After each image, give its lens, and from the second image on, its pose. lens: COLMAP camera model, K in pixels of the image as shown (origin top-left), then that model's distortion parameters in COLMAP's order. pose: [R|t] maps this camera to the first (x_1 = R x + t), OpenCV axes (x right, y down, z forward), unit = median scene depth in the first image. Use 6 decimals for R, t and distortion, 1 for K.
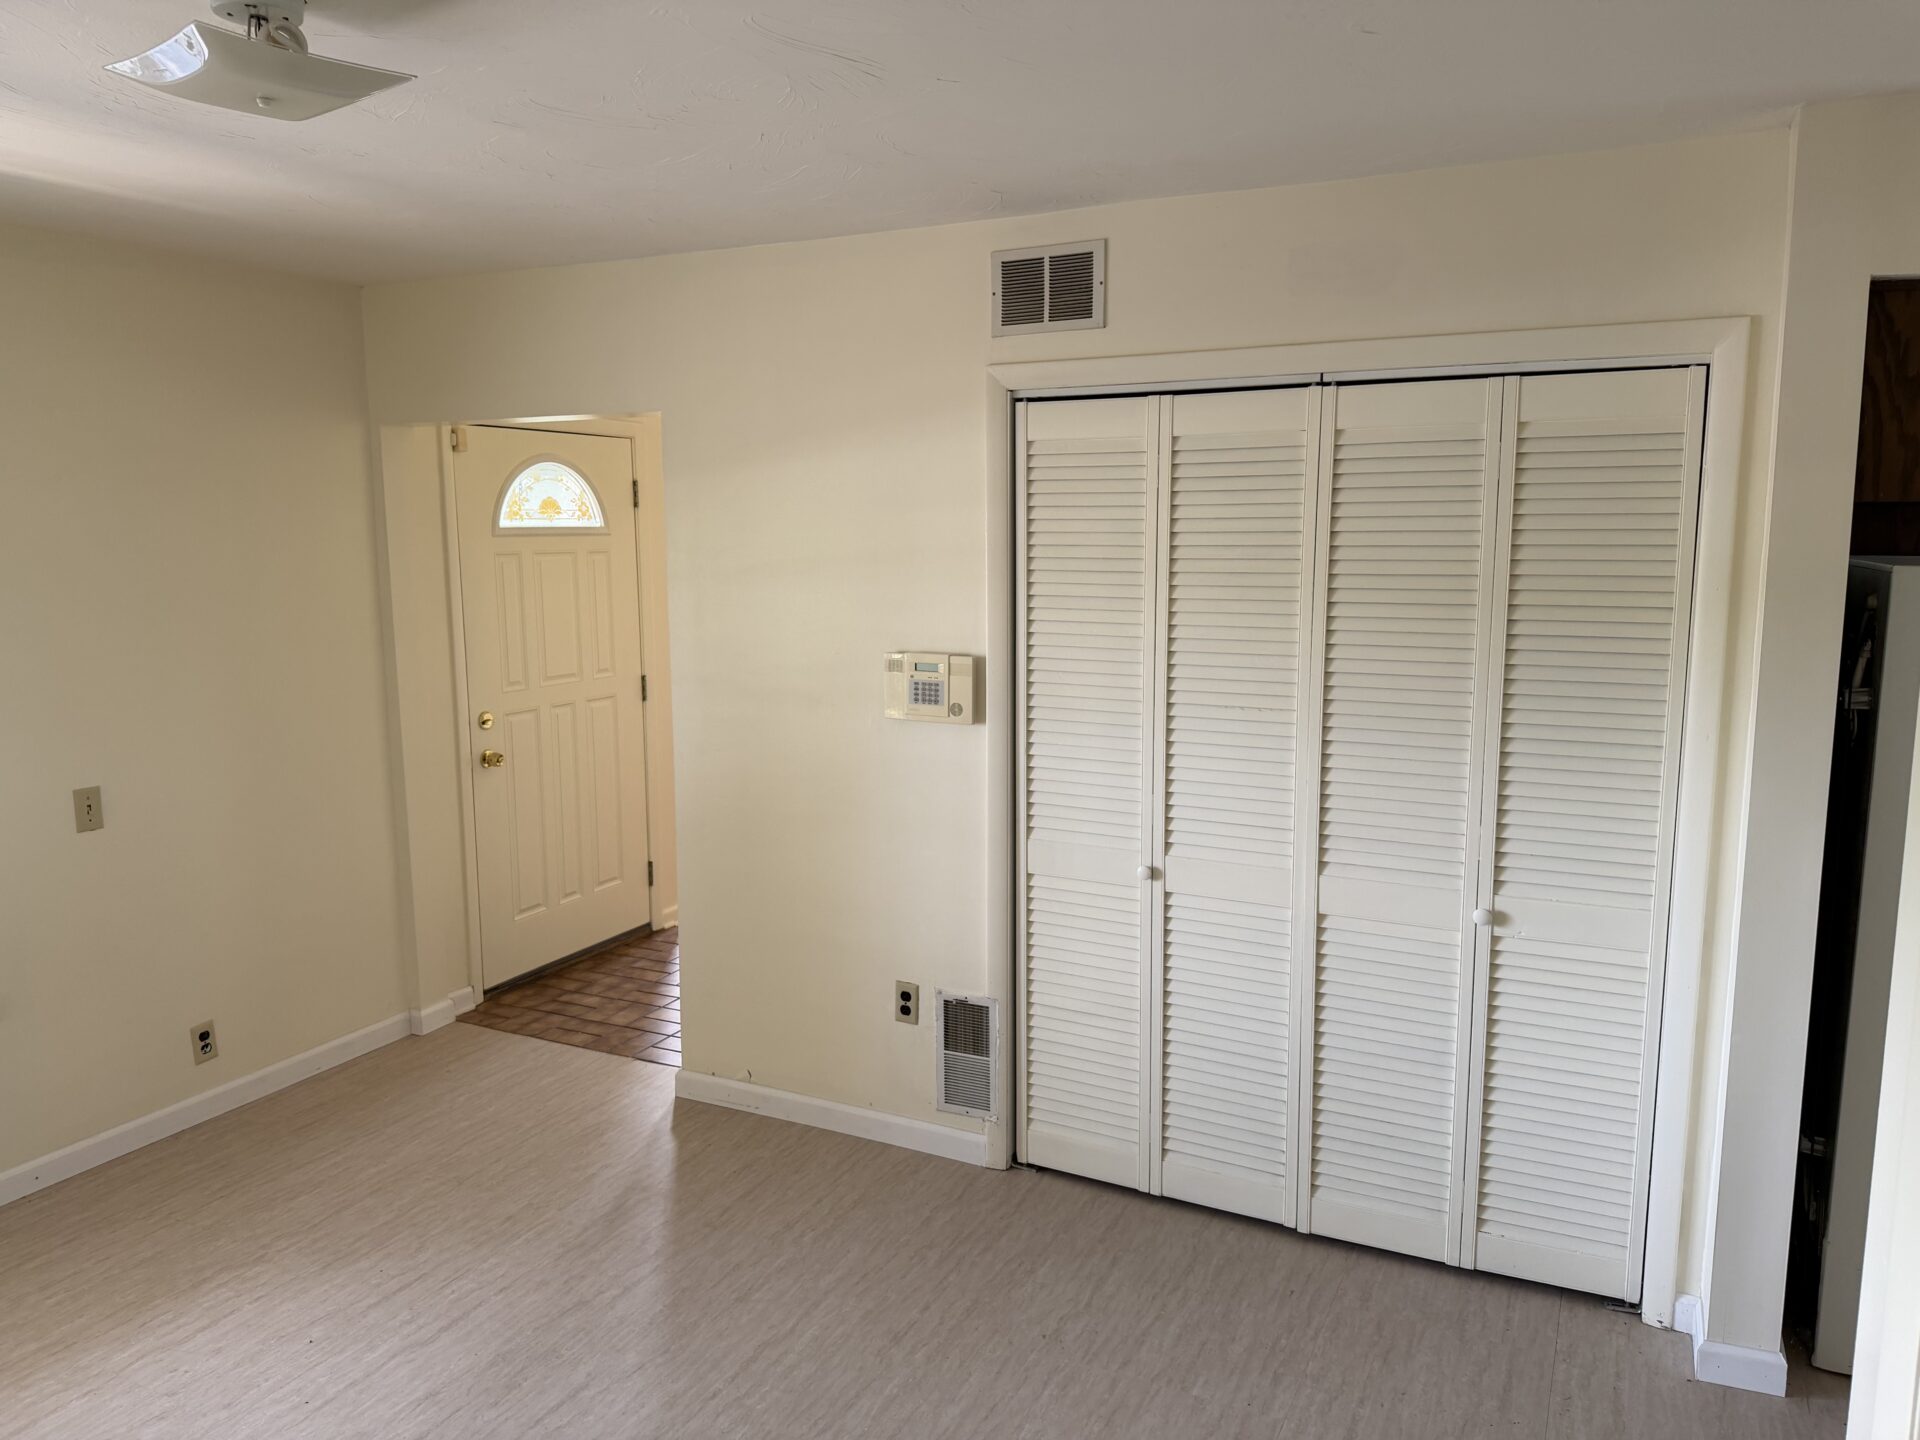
lens RADIAL K [[1351.4, 0, 960.0], [0, 1351.4, 720.0], [0, 0, 1]] dist [-0.000042, -0.000299]
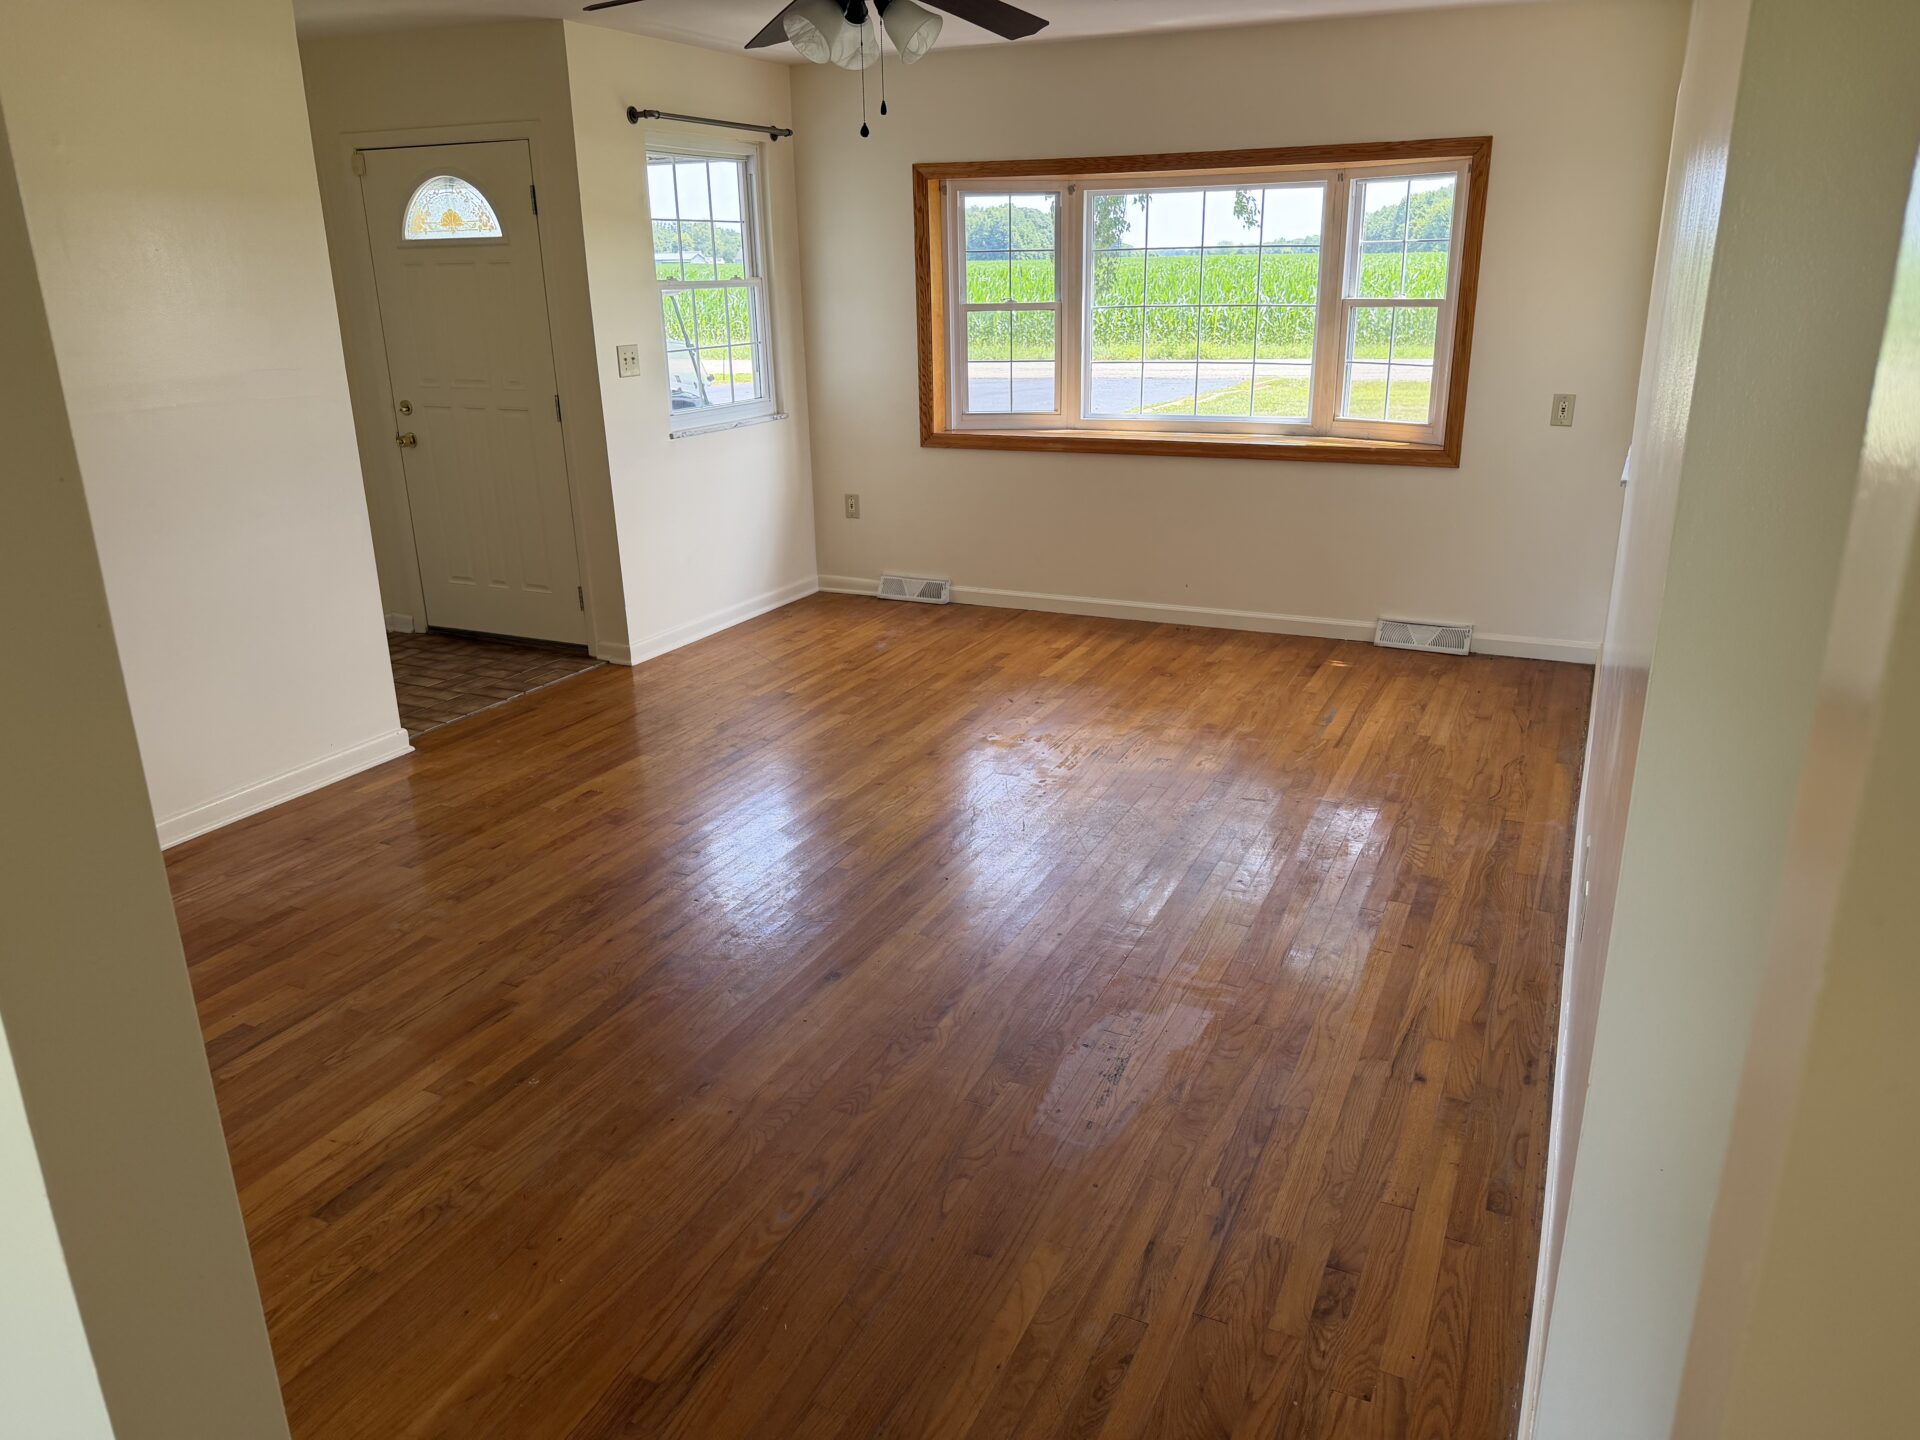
lens RADIAL K [[1351.4, 0, 960.0], [0, 1351.4, 720.0], [0, 0, 1]] dist [-0.000042, -0.000299]
pose [[0.022422, 0.323234, -0.946053, 0.835731], [-0.133083, 0.938835, 0.317613, -0.174657], [0.990851, 0.118782, 0.064067, 1.346526]]
